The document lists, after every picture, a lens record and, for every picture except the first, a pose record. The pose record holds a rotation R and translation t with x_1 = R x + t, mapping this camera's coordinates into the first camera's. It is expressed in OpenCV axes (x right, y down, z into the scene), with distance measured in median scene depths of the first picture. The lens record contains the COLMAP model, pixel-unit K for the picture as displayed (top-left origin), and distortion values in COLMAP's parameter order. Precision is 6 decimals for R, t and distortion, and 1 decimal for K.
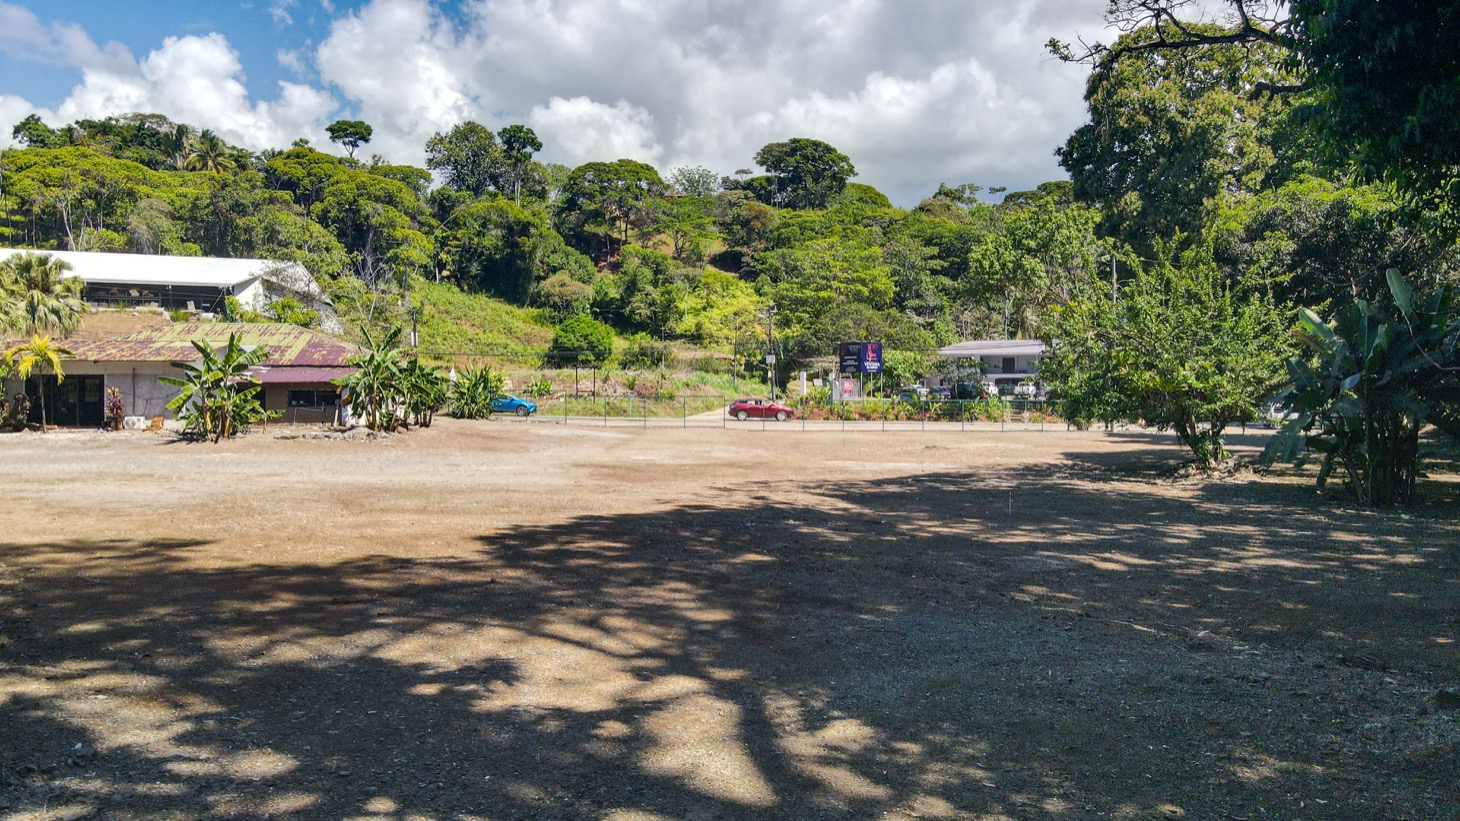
lens RADIAL K [[1076.3, 0, 731.9], [0, 1076.3, 408.8], [0, 0, 1]] dist [-0.006498, 0.018831]
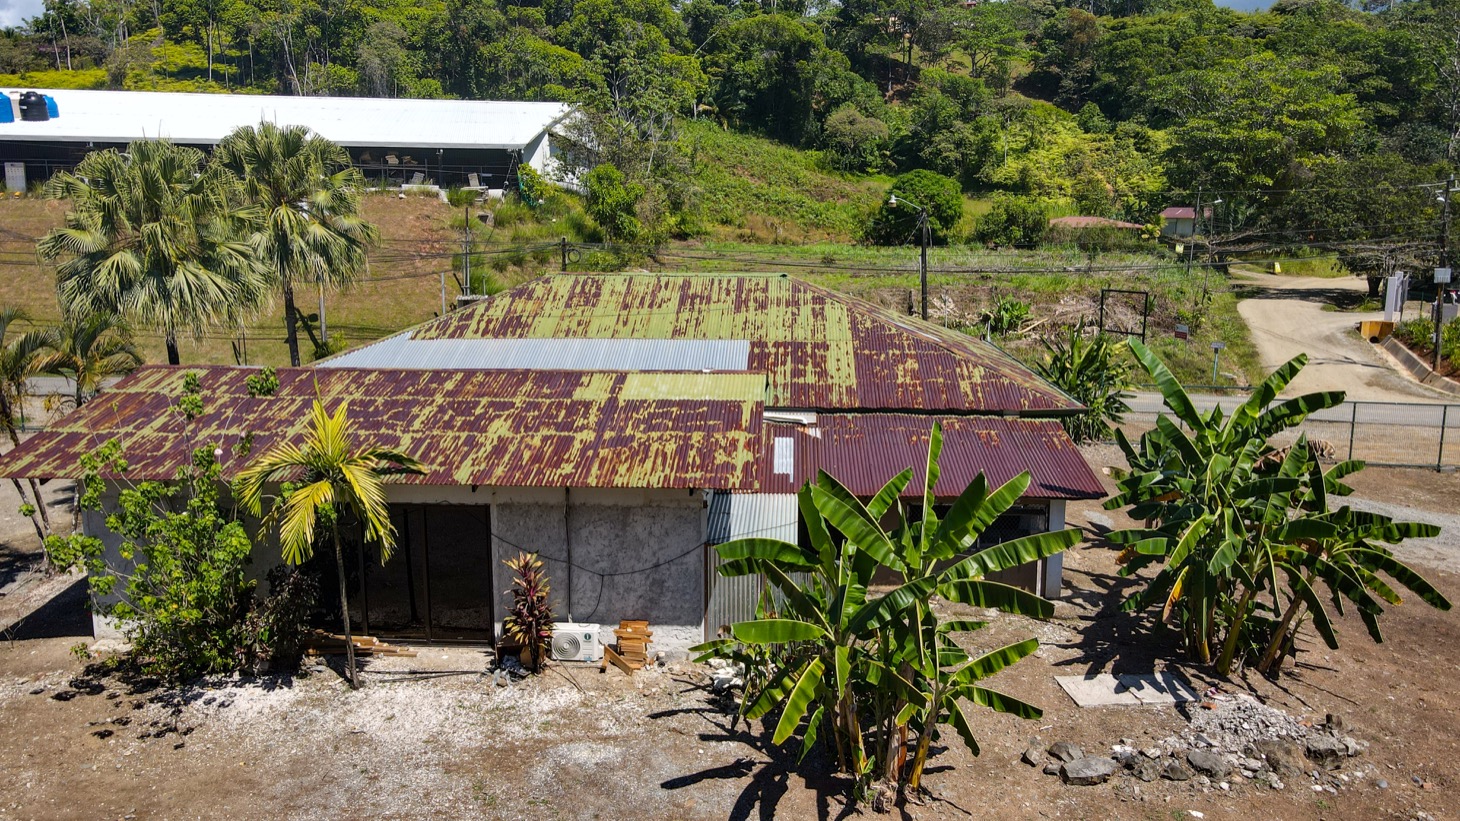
lens RADIAL K [[1076.3, 0, 733.5], [0, 1076.3, 412.8], [0, 0, 1]] dist [-0.006498, 0.018831]
pose [[0.986675, 0.030084, -0.159896, -0.109272], [-0.003806, 0.986755, 0.162170, -0.029800], [0.162657, -0.159401, 0.973722, 0.163107]]
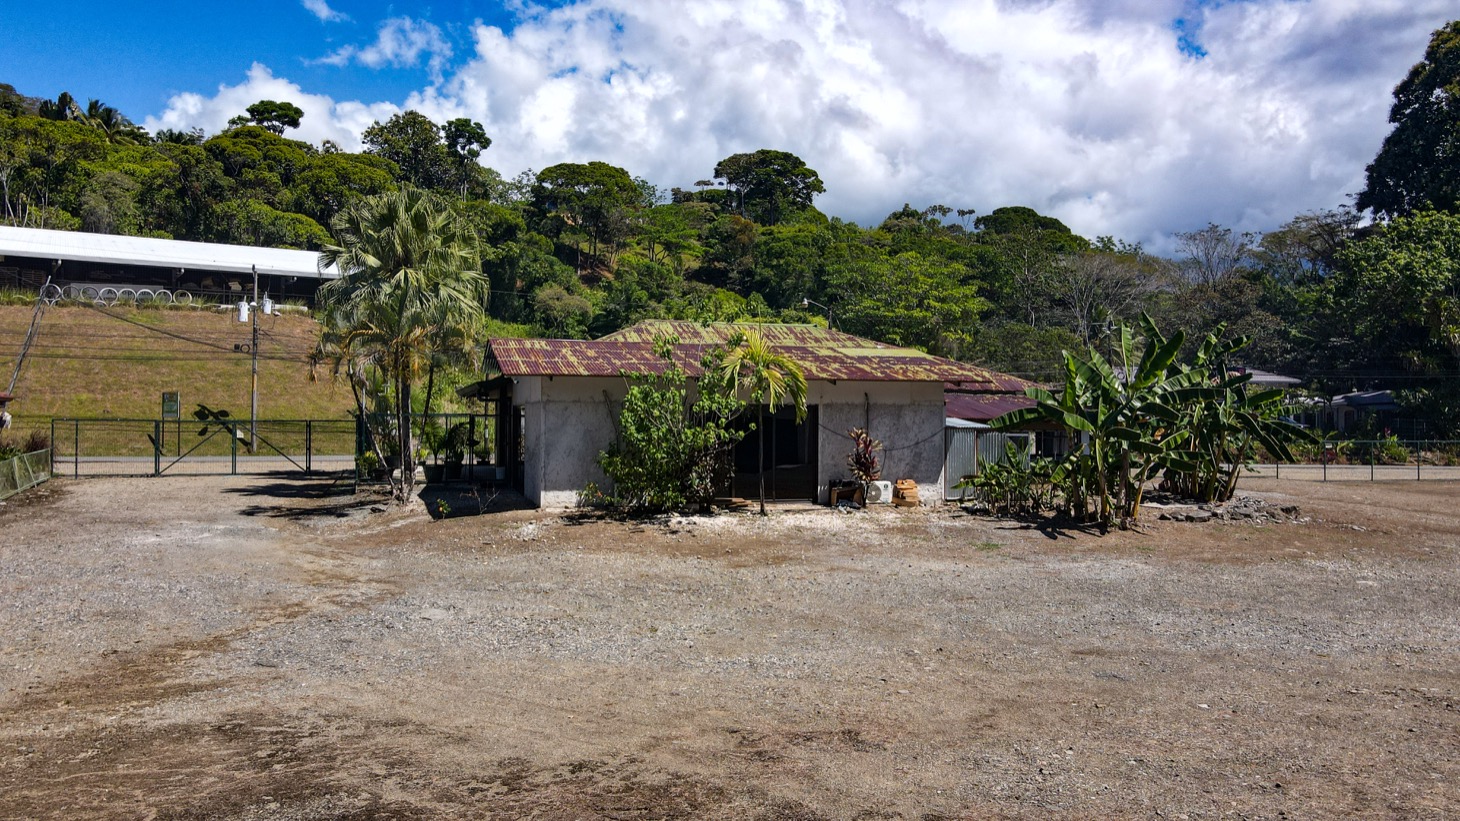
lens RADIAL K [[1076.3, 0, 727.3], [0, 1076.3, 410.1], [0, 0, 1]] dist [-0.006498, 0.018831]
pose [[0.983560, 0.006607, 0.180463, -0.179305], [-0.002648, 0.999751, -0.022169, -0.004069], [-0.180564, 0.021326, 0.983332, 0.112187]]
